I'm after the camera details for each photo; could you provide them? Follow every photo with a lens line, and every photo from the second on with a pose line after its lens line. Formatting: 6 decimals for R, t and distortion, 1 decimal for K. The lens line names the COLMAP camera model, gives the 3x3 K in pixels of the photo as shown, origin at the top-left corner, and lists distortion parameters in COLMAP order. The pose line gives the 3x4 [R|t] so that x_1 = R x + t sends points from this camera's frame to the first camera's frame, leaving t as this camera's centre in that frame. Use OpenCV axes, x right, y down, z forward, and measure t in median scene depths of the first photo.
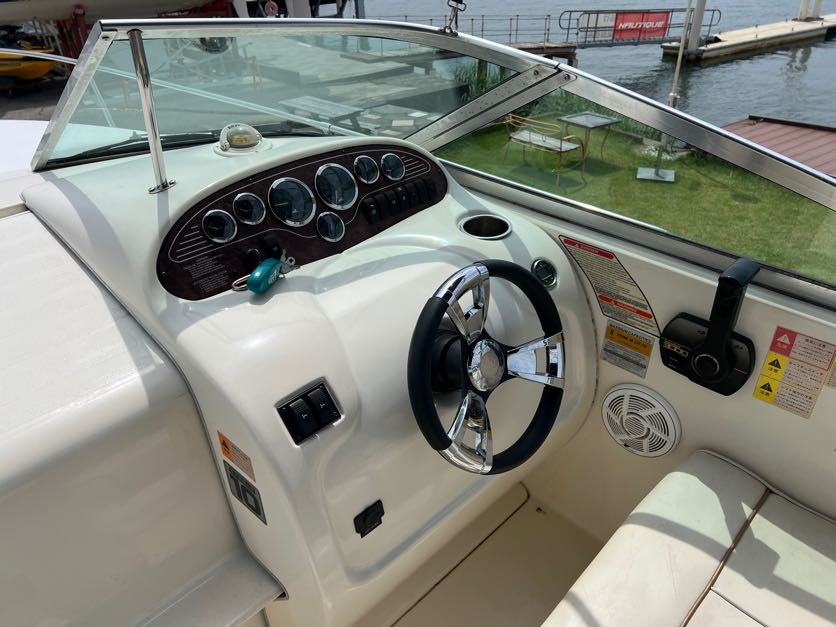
lens RADIAL K [[629.0, 0, 411.5], [0, 629.0, 313.3], [0, 0, 1]] dist [0.053591, -0.065041]
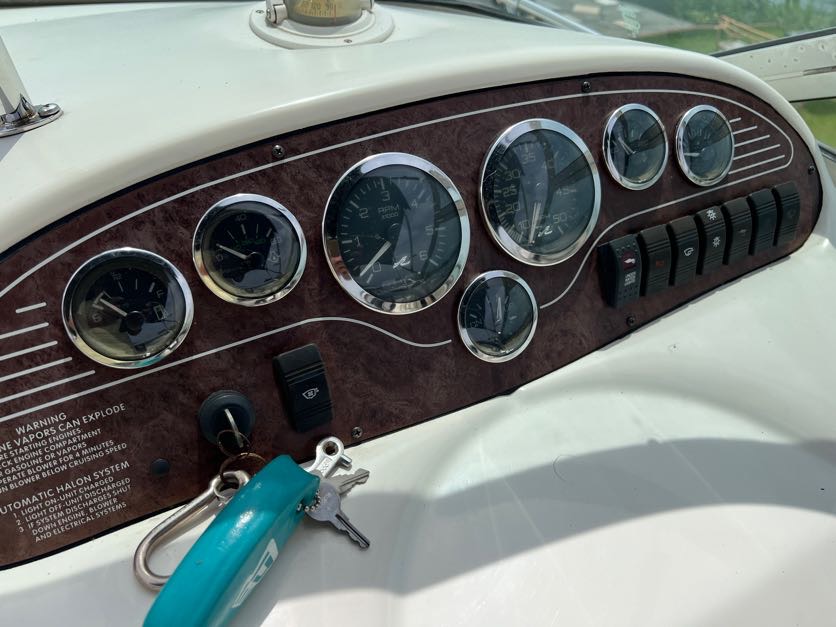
lens RADIAL K [[629.0, 0, 415.6], [0, 629.0, 311.4], [0, 0, 1]] dist [0.053591, -0.065041]
pose [[0.960588, 0.228468, -0.158346, -0.112178], [-0.198232, 0.962351, 0.185971, -0.182801], [0.194873, -0.147252, 0.969712, 0.630891]]
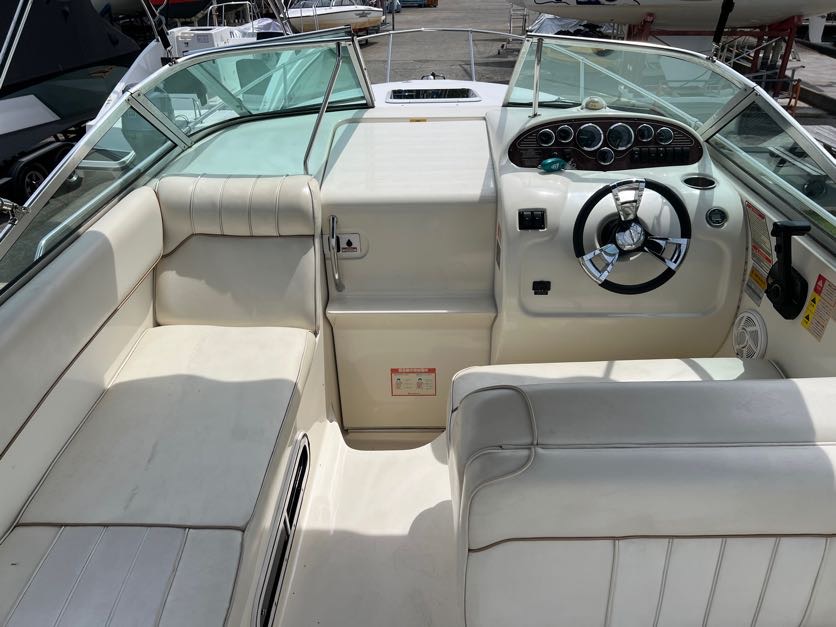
lens RADIAL K [[629.0, 0, 417.8], [0, 629.0, 322.0], [0, 0, 1]] dist [0.053591, -0.065041]
pose [[0.696899, 0.381057, -0.607559, 0.739905], [-0.381053, 0.914430, 0.136438, 0.240818], [0.607561, 0.136429, 0.782468, -0.645564]]
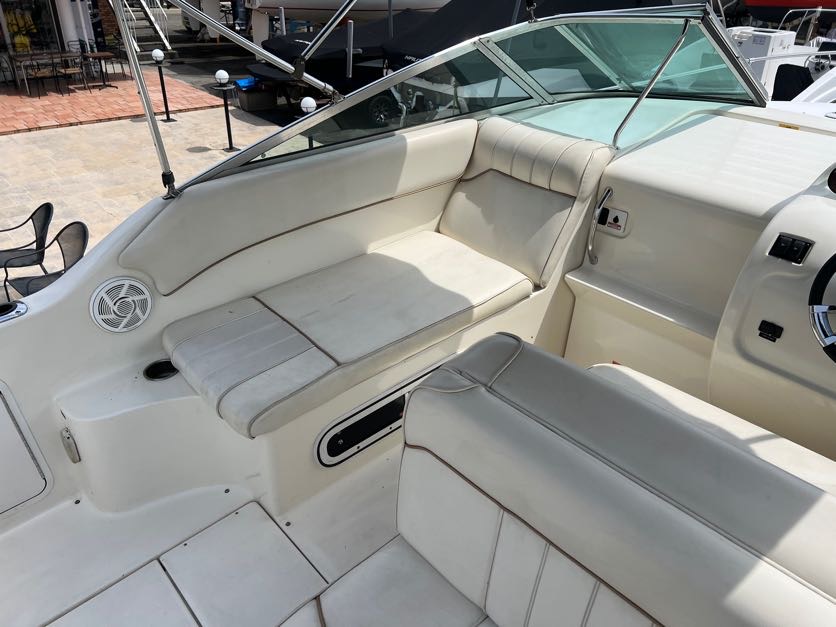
lens RADIAL K [[629.0, 0, 417.9], [0, 629.0, 317.9], [0, 0, 1]] dist [0.053591, -0.065041]
pose [[-0.066946, 0.527707, -0.846784, 1.116480], [-0.538337, 0.695454, 0.475959, 0.002575], [0.840066, 0.487719, 0.237526, -0.157171]]
